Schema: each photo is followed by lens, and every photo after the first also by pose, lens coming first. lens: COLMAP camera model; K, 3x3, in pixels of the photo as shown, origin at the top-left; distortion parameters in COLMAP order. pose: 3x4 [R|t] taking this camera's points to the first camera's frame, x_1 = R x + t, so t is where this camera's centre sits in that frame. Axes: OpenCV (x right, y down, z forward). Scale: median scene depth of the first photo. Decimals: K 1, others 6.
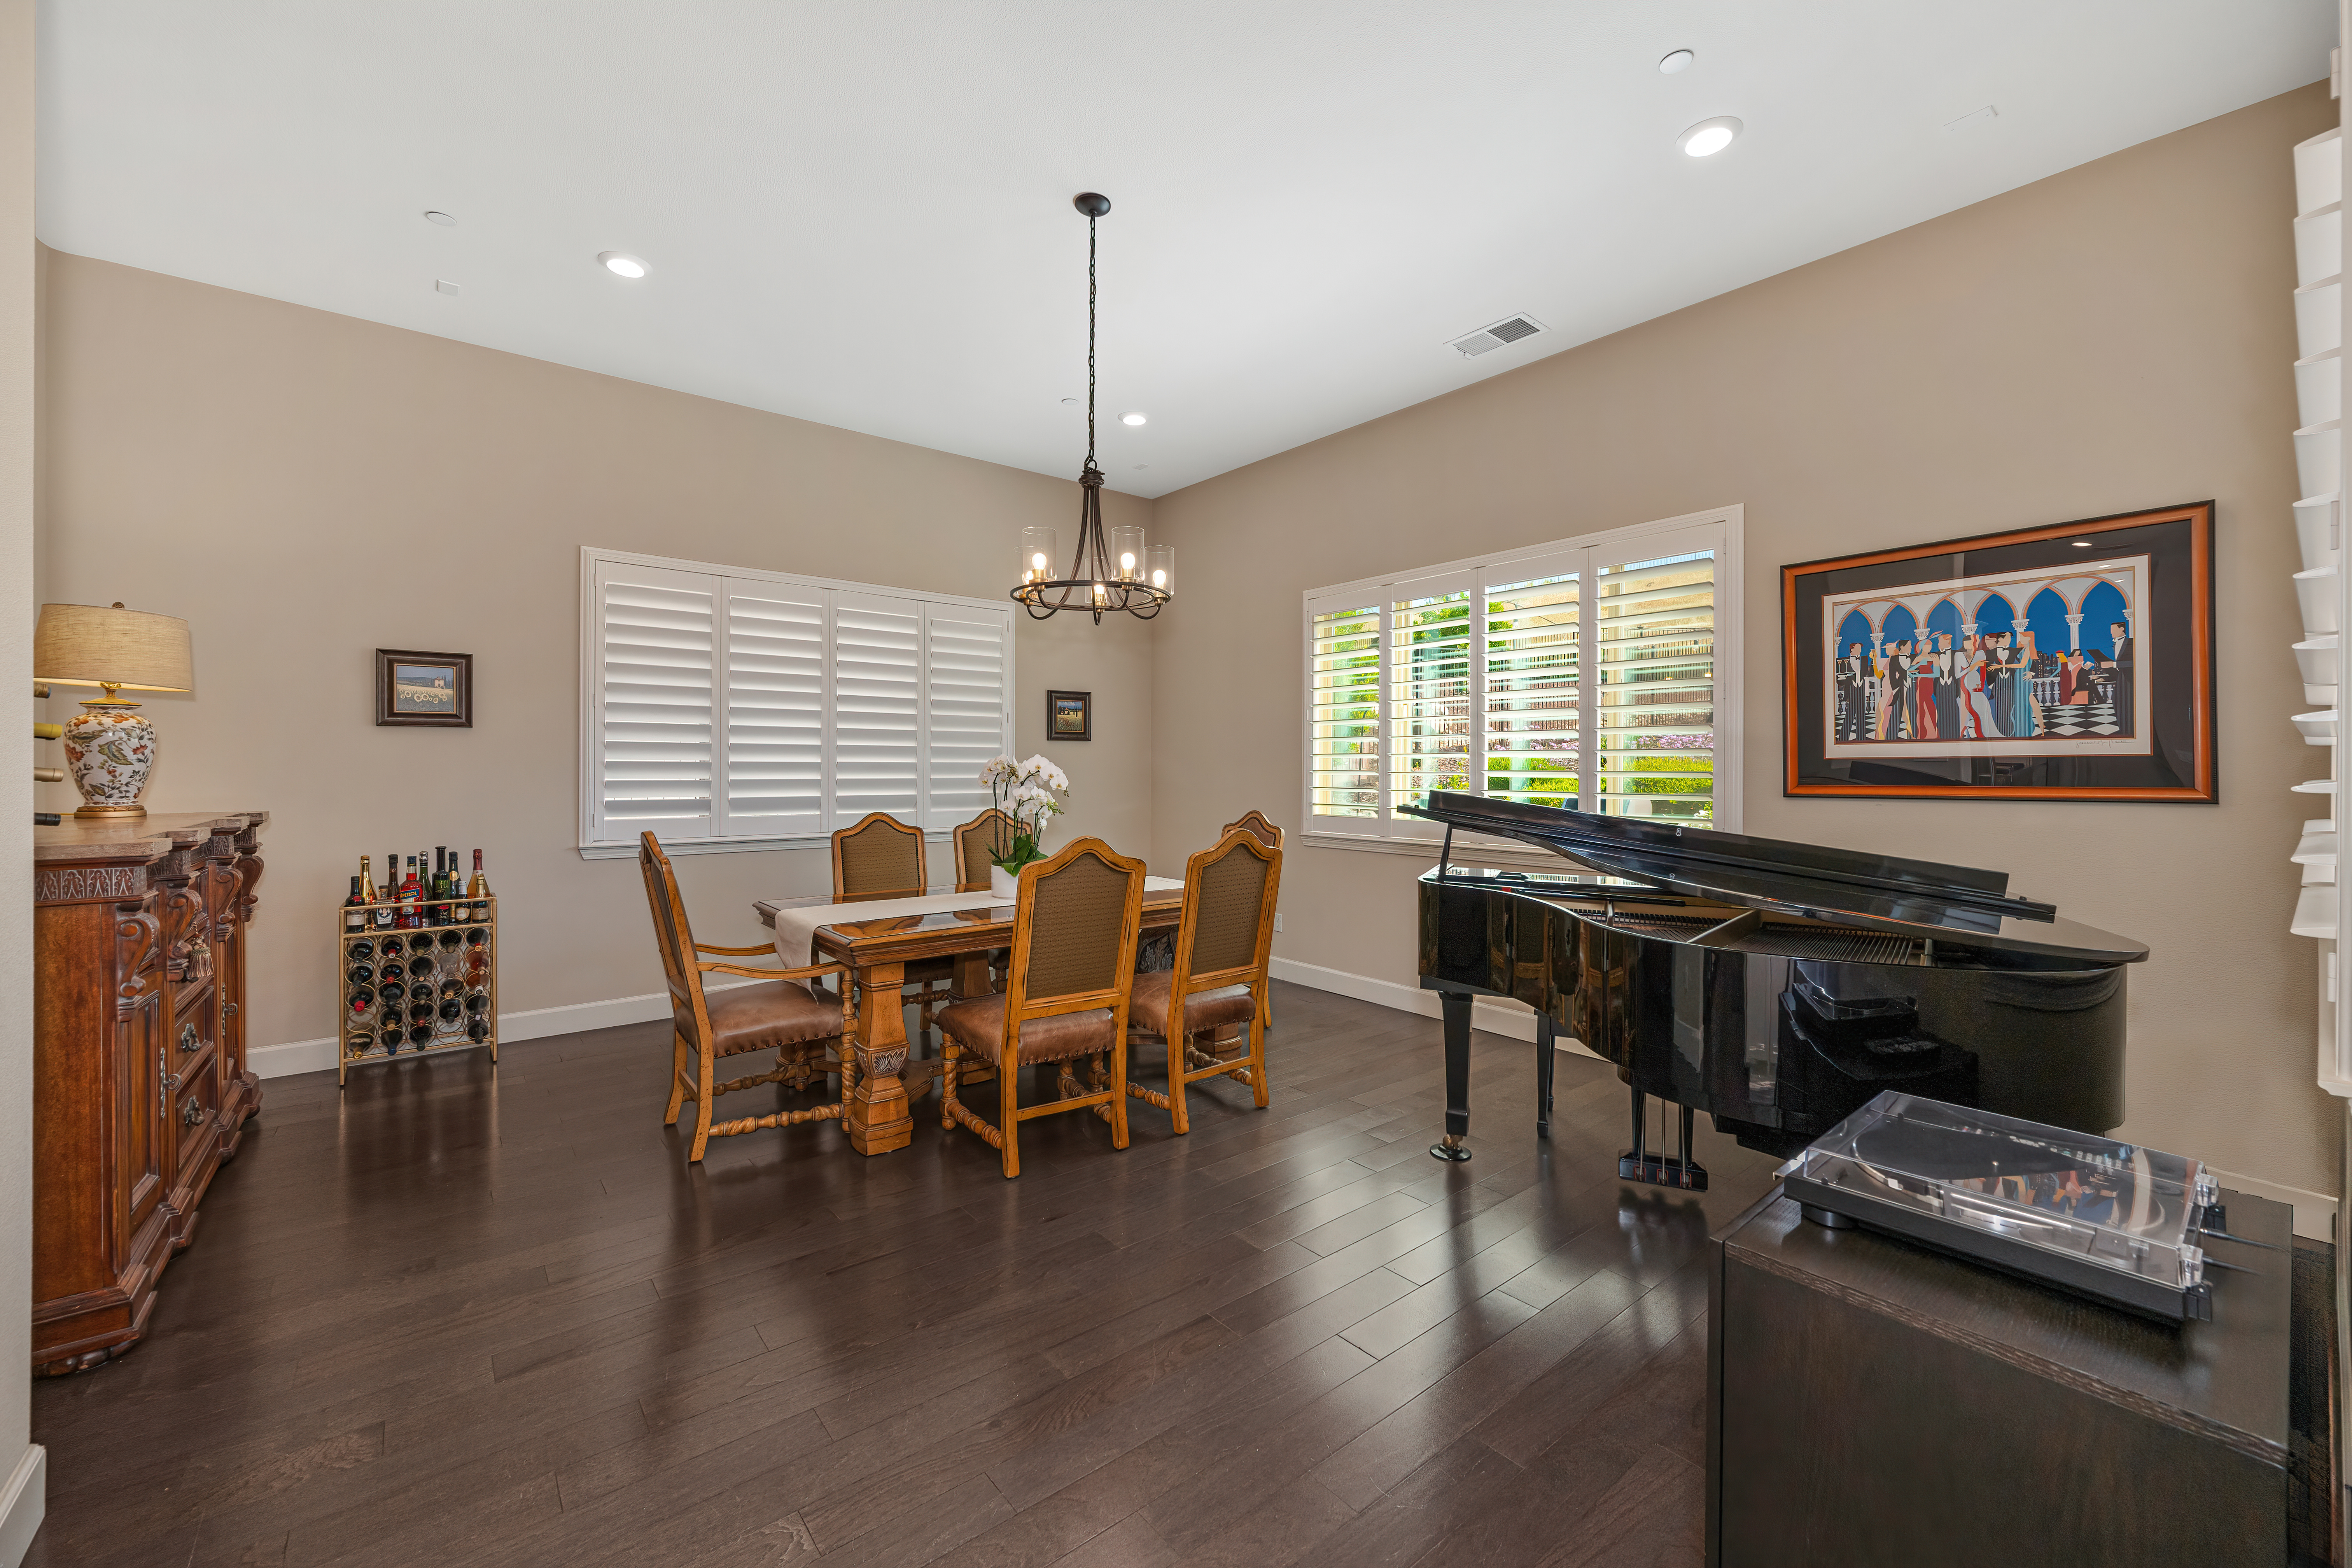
lens RADIAL K [[927.9, 0, 1177.1], [0, 927.9, 765.9], [0, 0, 1]] dist [-0.001022, -0.000521]
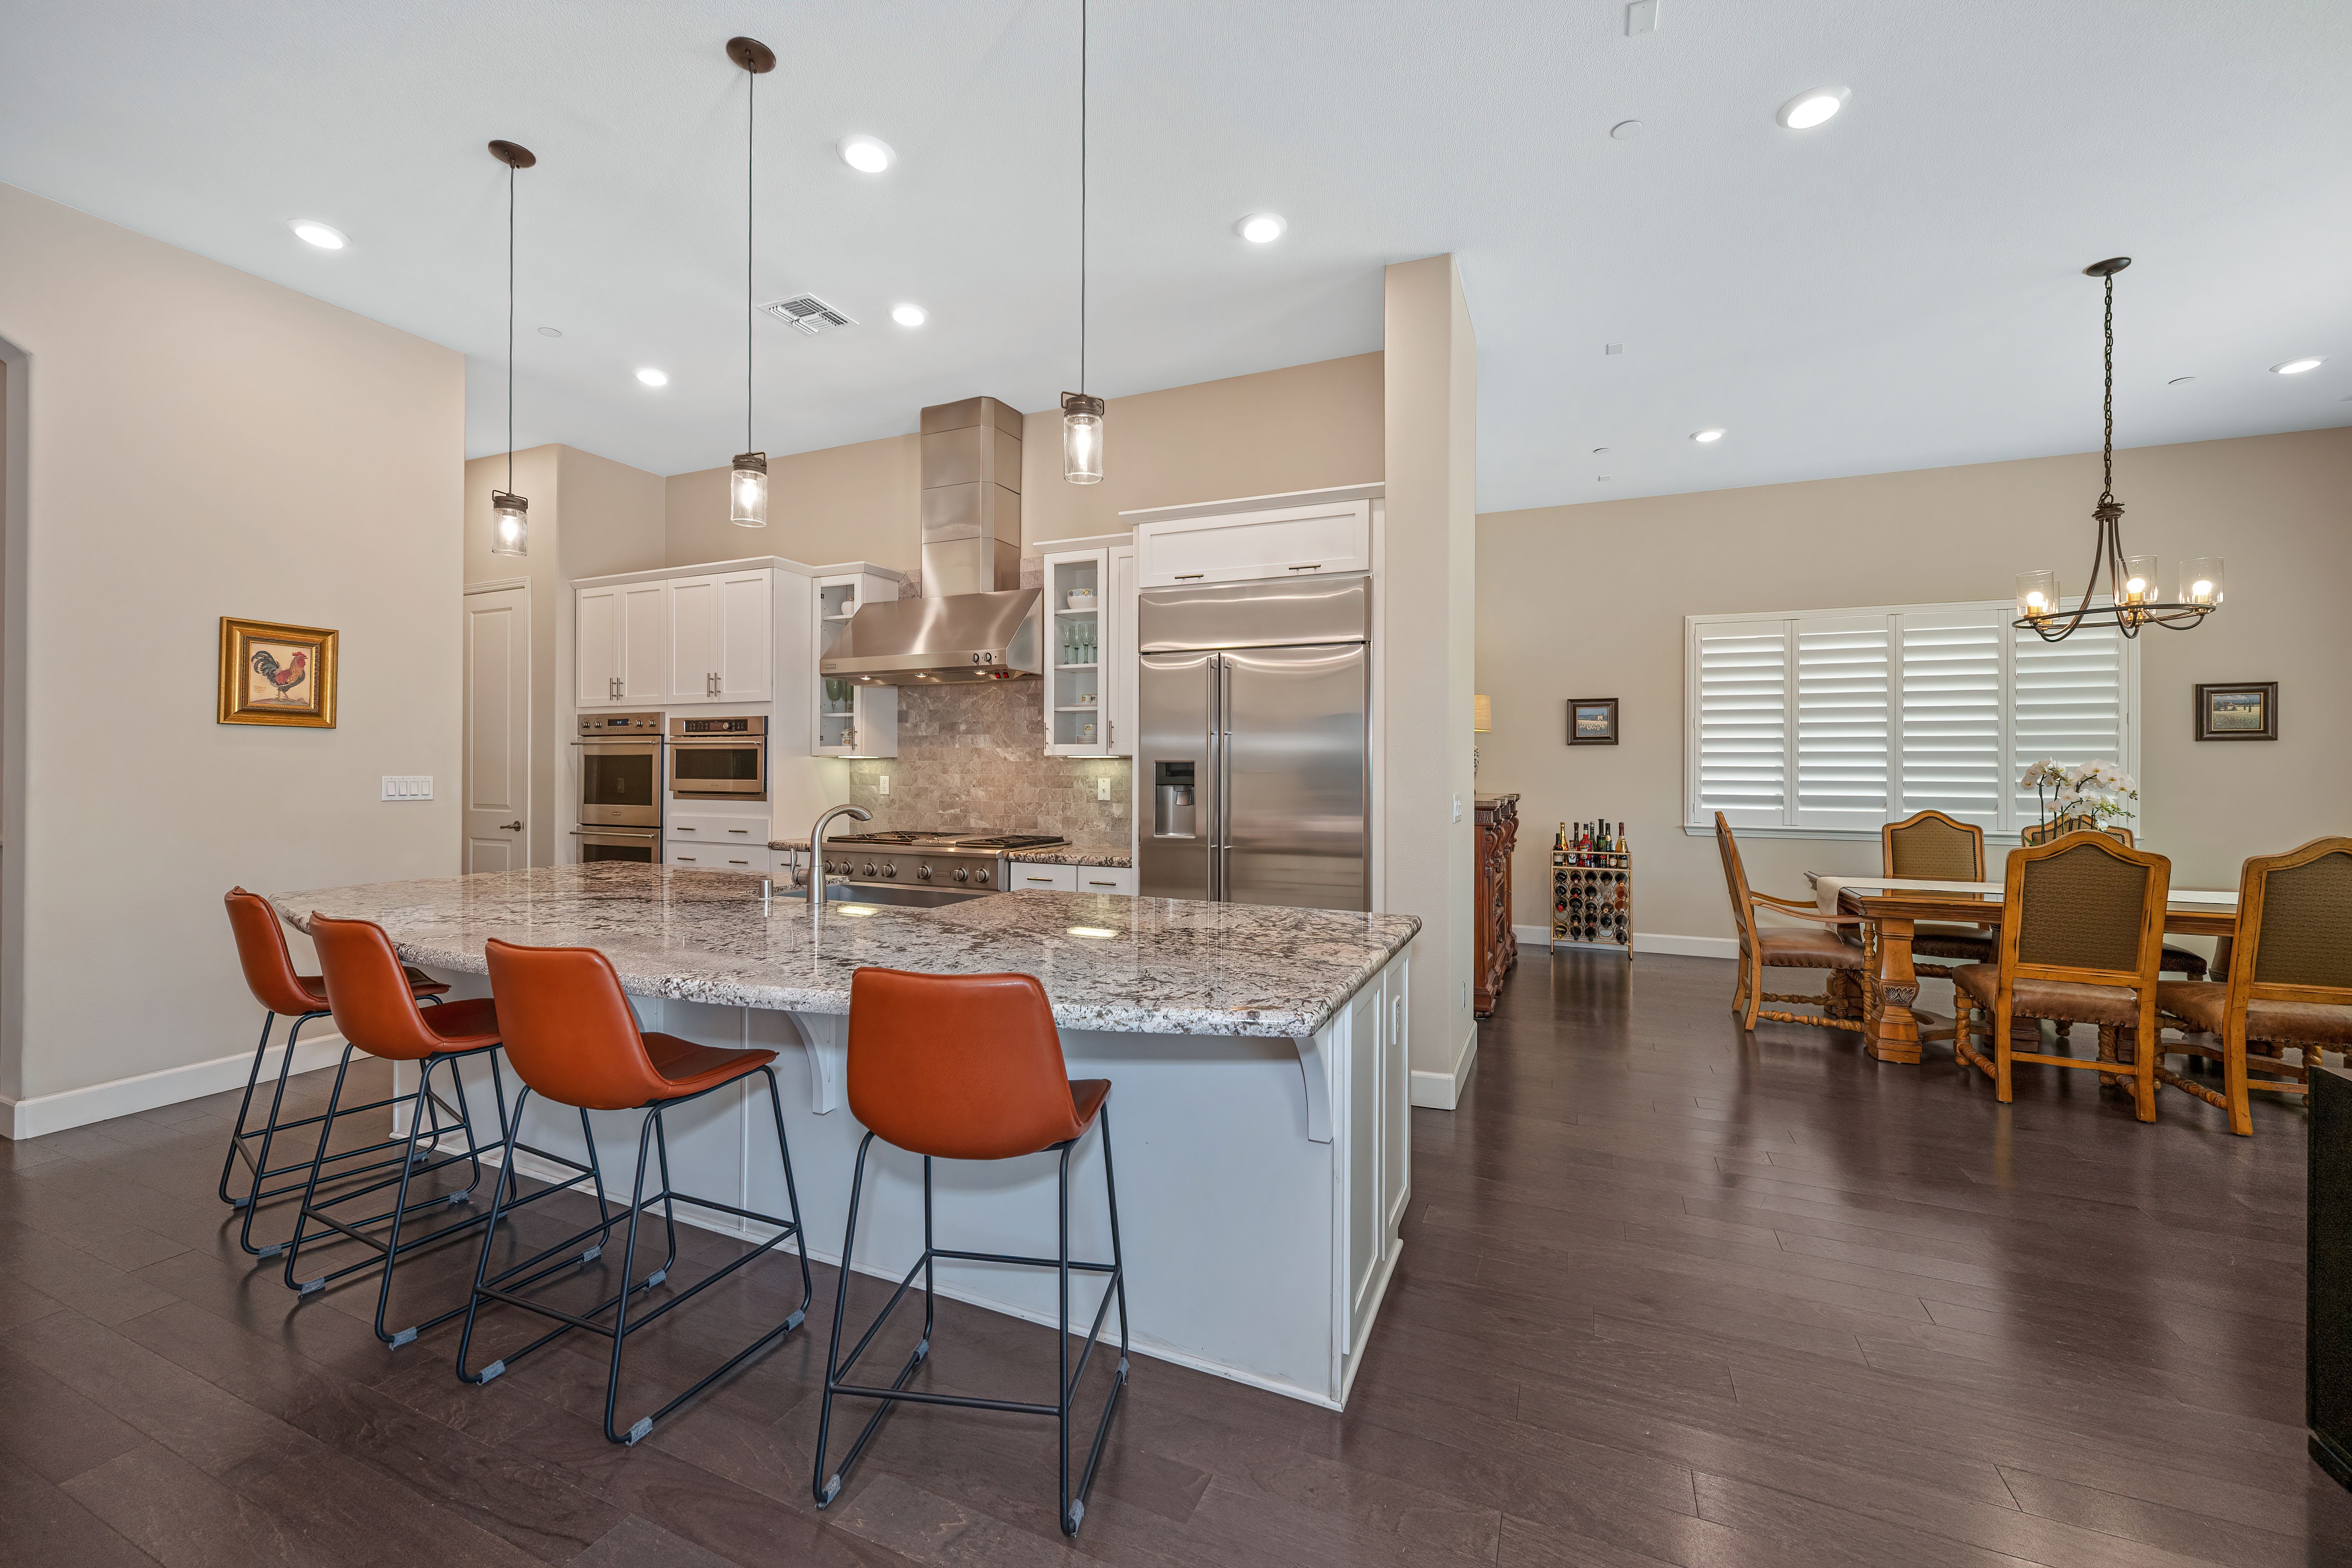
lens RADIAL K [[927.9, 0, 1177.1], [0, 927.9, 765.9], [0, 0, 1]] dist [-0.001022, -0.000521]
pose [[0.459894, -0.001942, -0.887972, 0.311476], [-0.002106, 0.999992, -0.003278, 0.001312], [0.887971, 0.003378, 0.459887, -0.413043]]
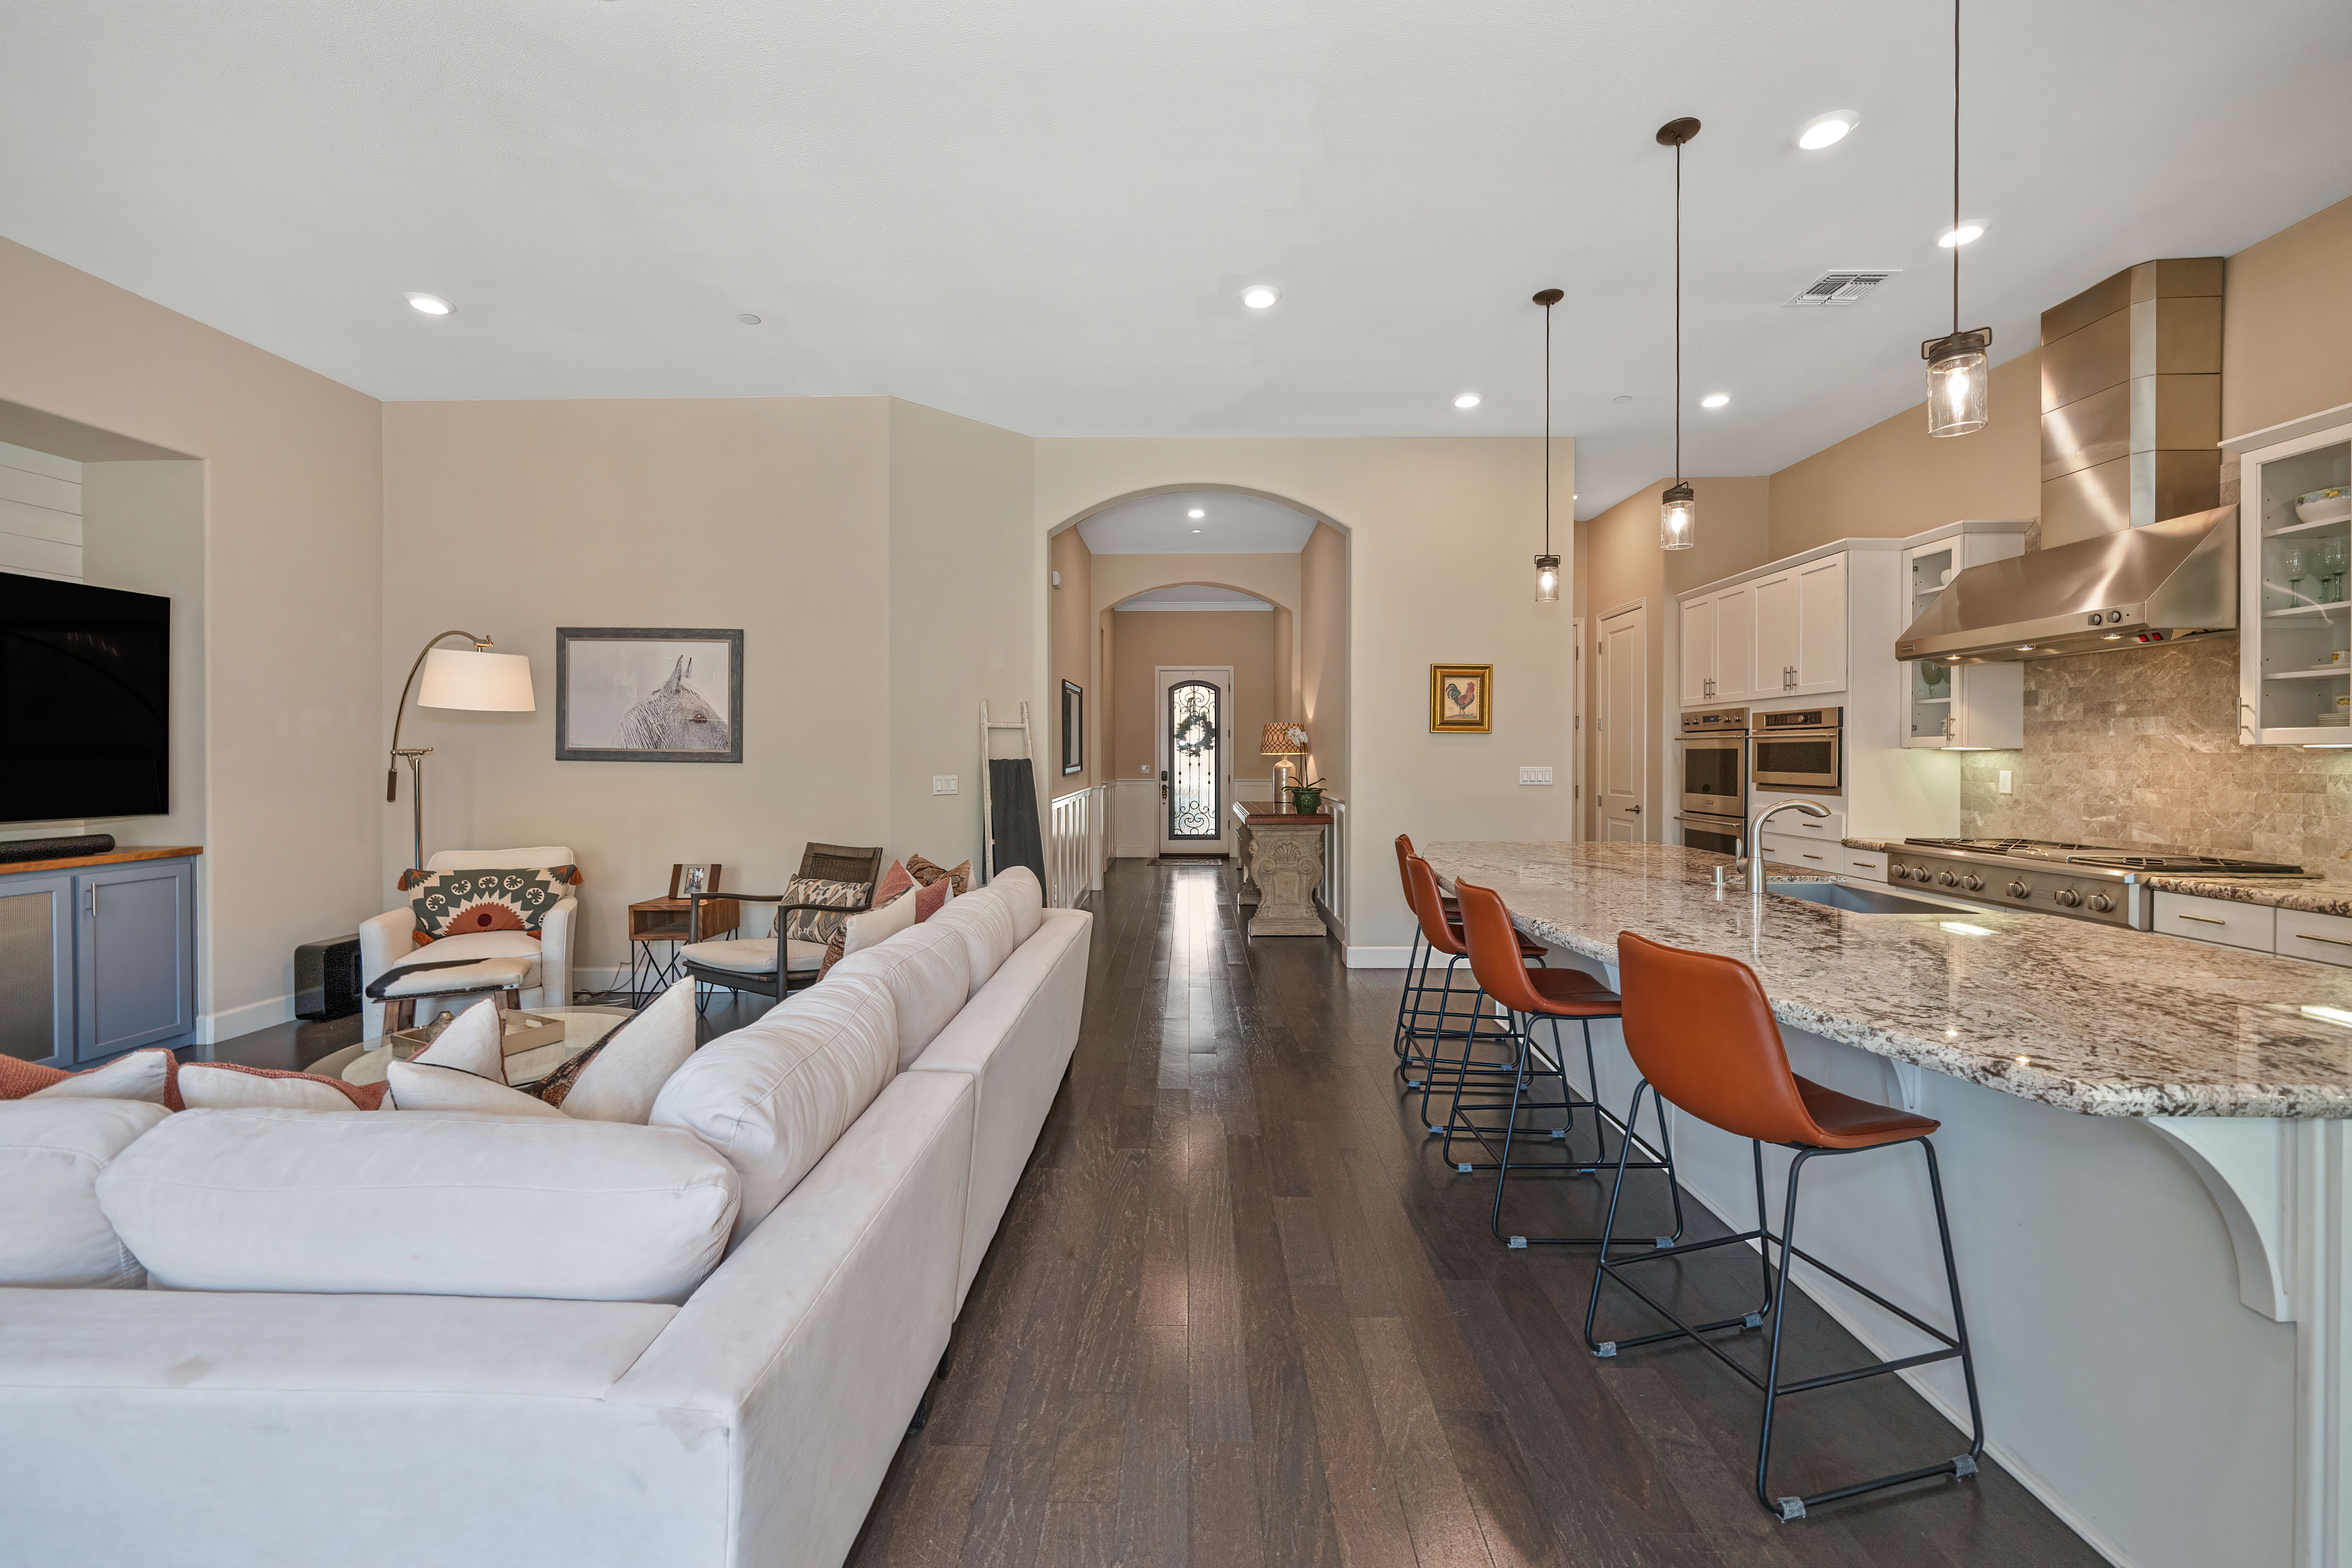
lens RADIAL K [[926.2, 0, 1167.1], [0, 926.2, 759.0], [0, 0, 1]] dist [-0.013307, 0.003275]
pose [[-0.648337, 0.000549, -0.761354, 0.417085], [-0.001730, 0.999996, 0.002193, -0.003131], [0.761352, 0.002739, -0.648333, -0.212579]]
